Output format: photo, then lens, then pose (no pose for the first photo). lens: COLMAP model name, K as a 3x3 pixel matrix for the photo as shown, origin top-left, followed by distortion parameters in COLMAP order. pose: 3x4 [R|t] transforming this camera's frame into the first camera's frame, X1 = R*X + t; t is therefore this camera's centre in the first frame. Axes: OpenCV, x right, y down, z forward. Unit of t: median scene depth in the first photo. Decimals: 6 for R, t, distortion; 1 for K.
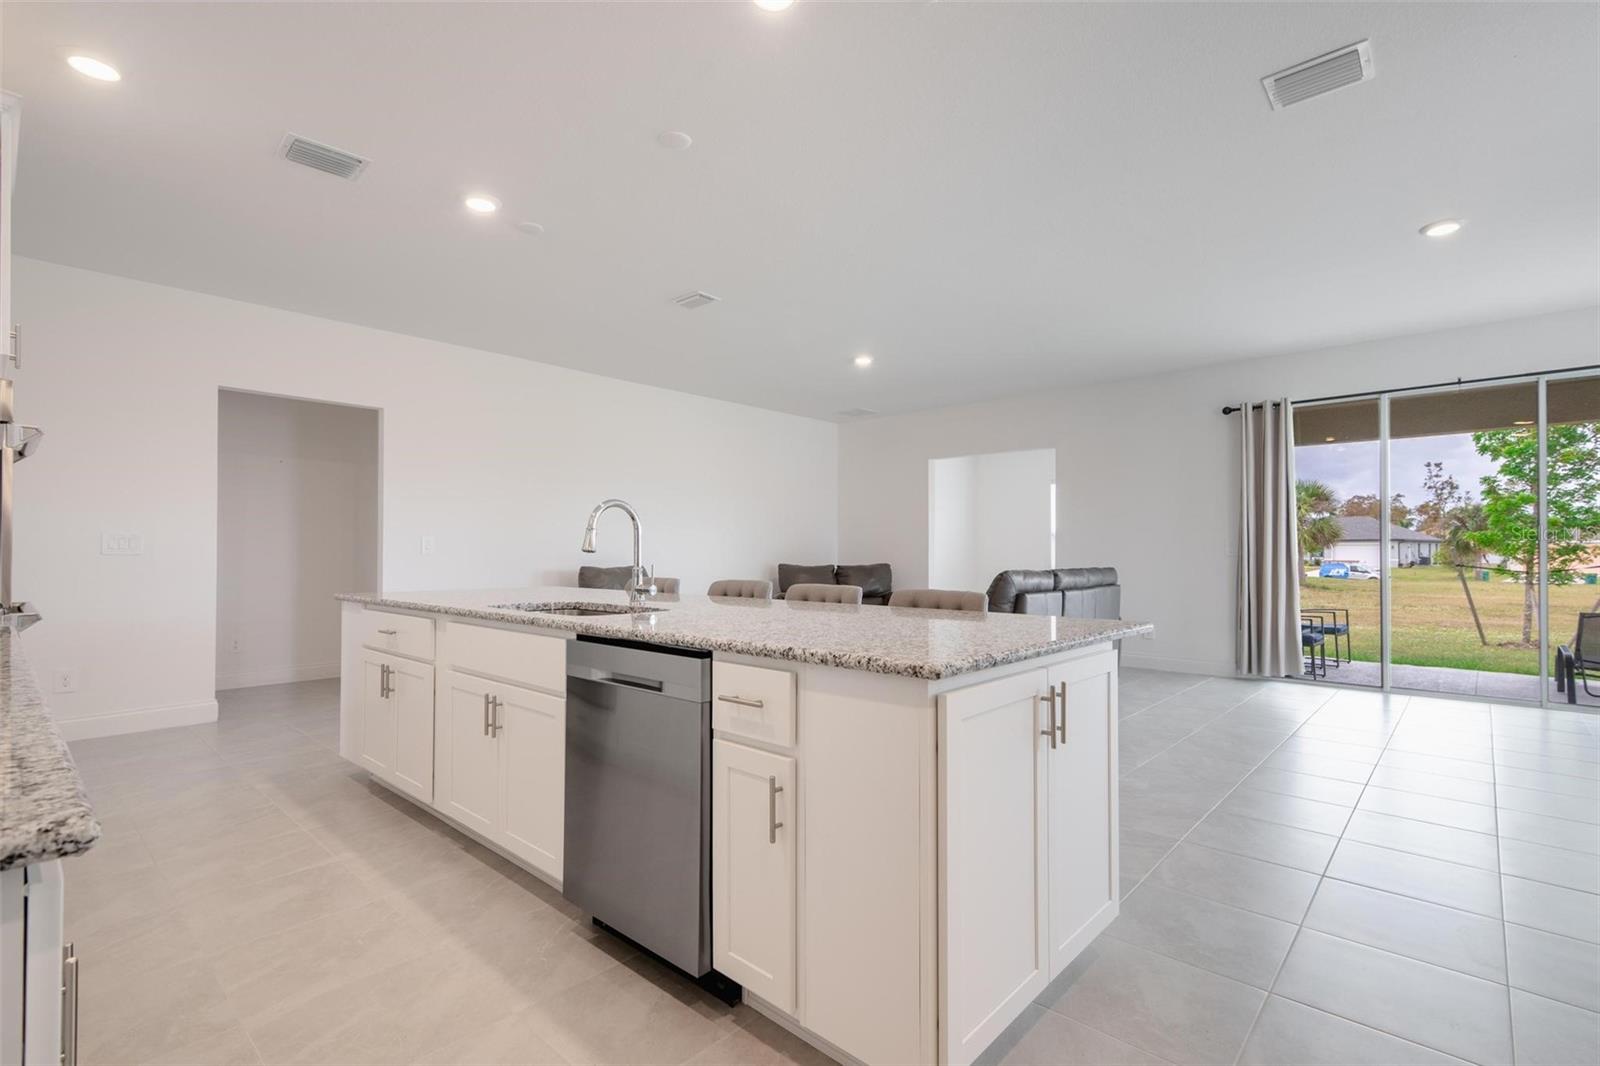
lens RADIAL K [[728.7, 0, 813.5], [0, 728.7, 549.3], [0, 0, 1]] dist [0.005177, 0.000125]
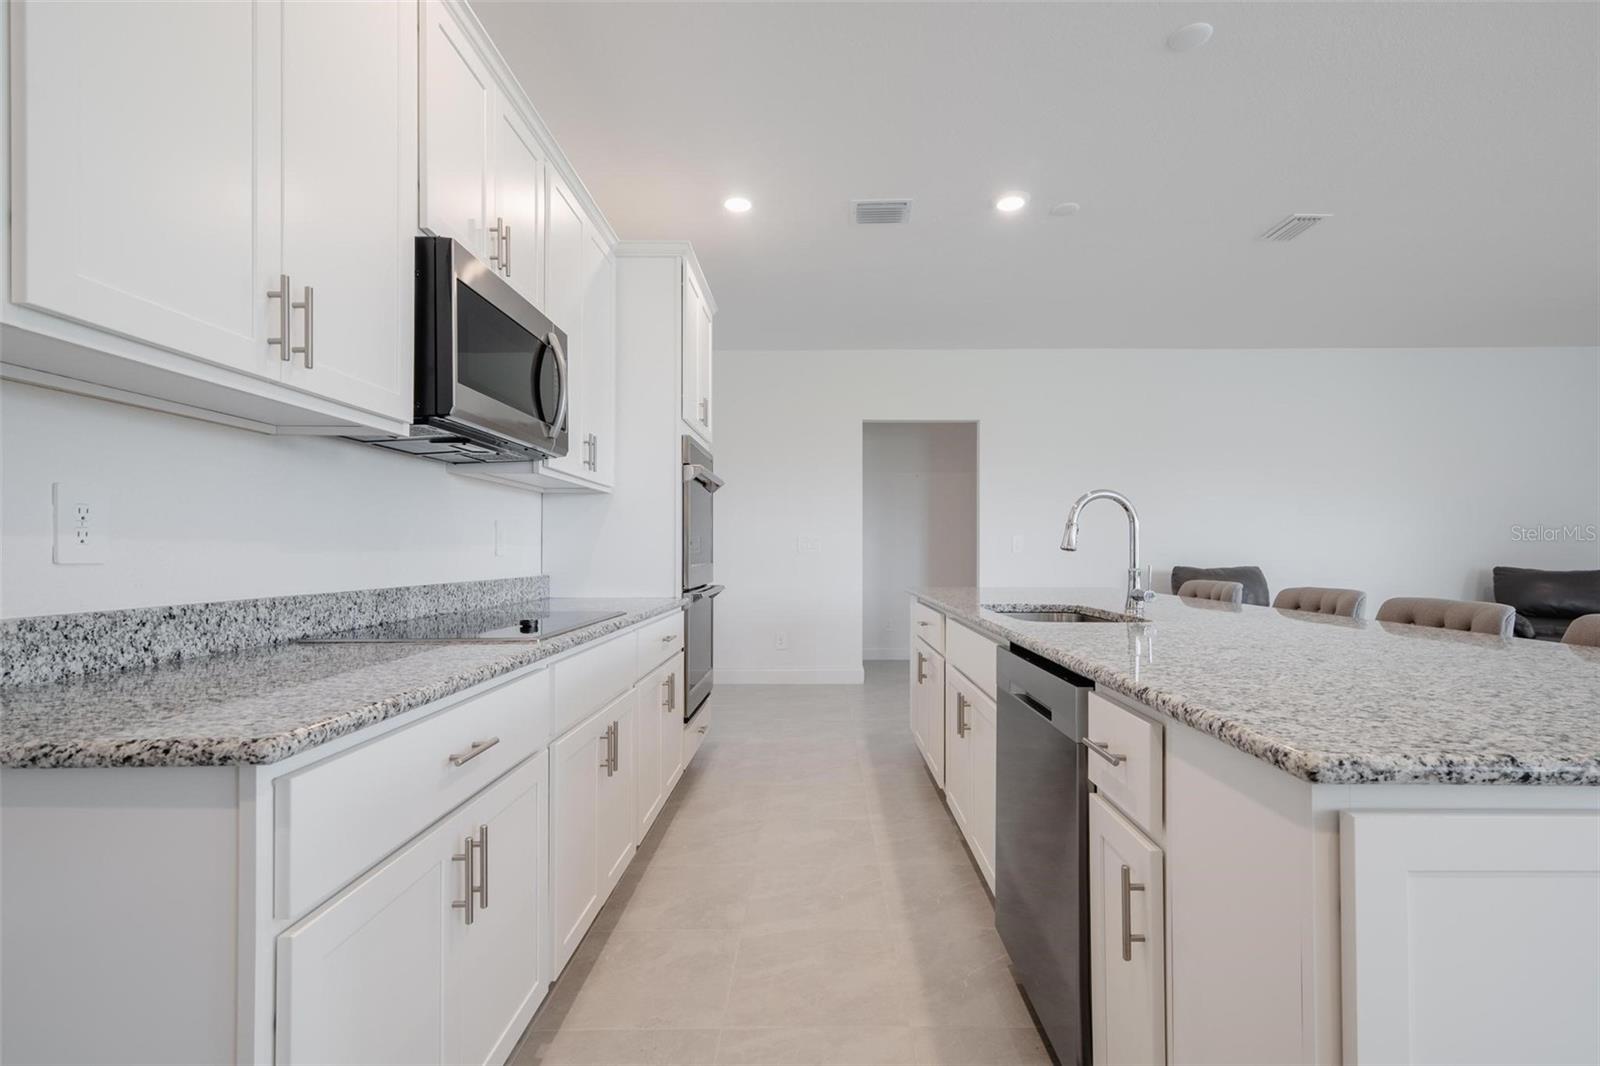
lens RADIAL K [[736.5, 0, 819.8], [0, 736.5, 546.8], [0, 0, 1]] dist [0.004200, -0.000290]
pose [[0.662775, -0.004058, -0.748808, 0.171398], [0.002413, 0.999992, -0.003284, 0.002156], [0.748815, 0.000370, 0.662779, 0.182312]]
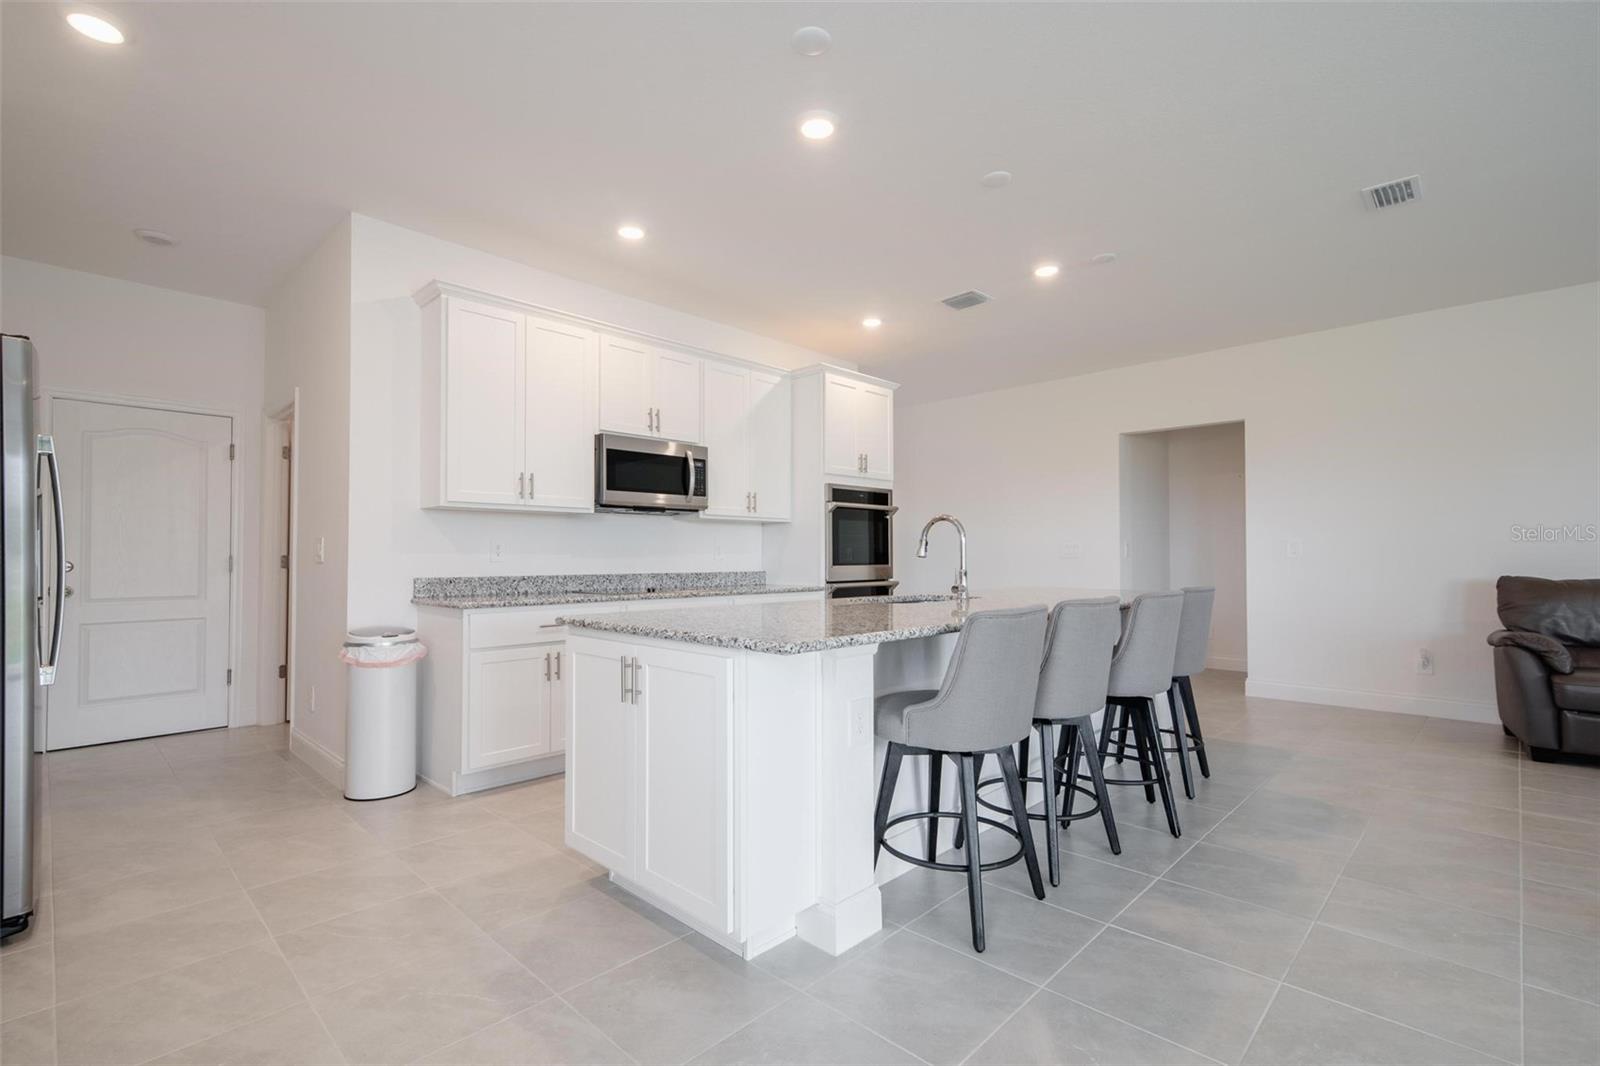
lens RADIAL K [[730.3, 0, 801.4], [0, 730.3, 553.3], [0, 0, 1]] dist [0.011085, 0.000030]
pose [[-0.049180, -0.003126, -0.998785, 1.063989], [0.005859, 0.999977, -0.003418, 0.000646], [0.998773, -0.006020, -0.049161, 0.883434]]
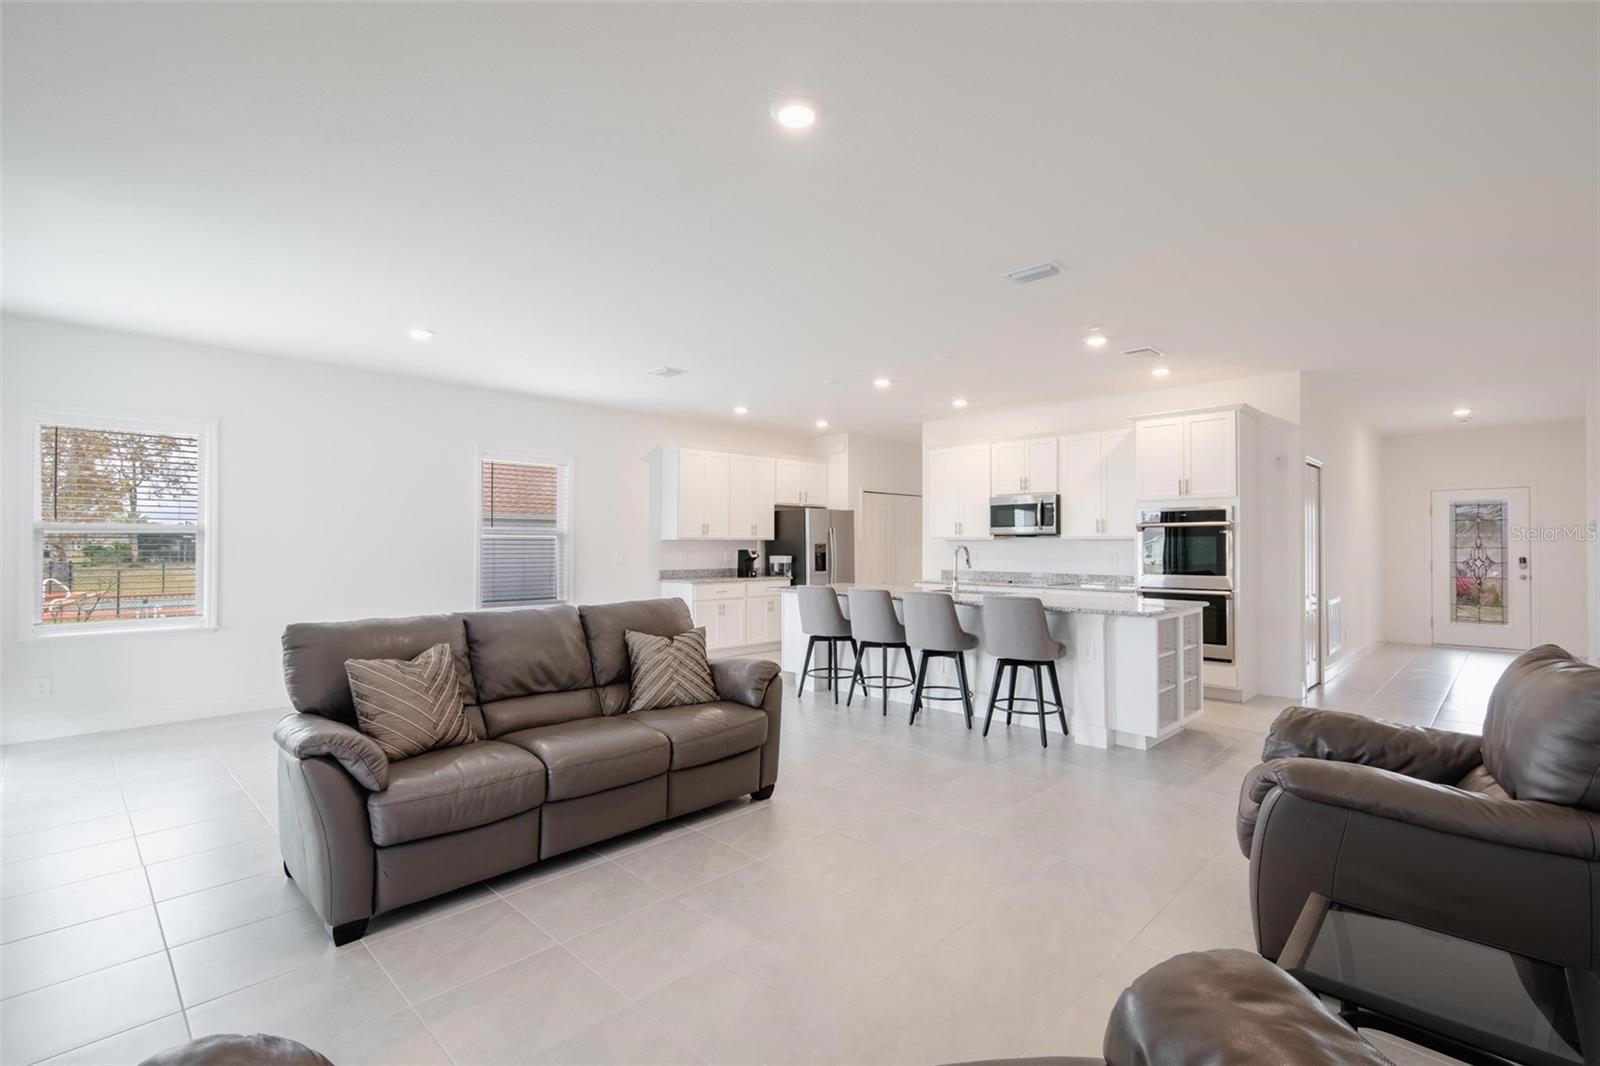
lens RADIAL K [[721.0, 0, 800.0], [0, 721.0, 533.0], [0, 0, 1]] dist [0.003197, 0.000116]
pose [[-0.998537, -0.000731, 0.054072, 0.112563], [-0.001869, 0.999778, -0.020990, -0.059524], [-0.054044, -0.021060, -0.998316, 3.445899]]
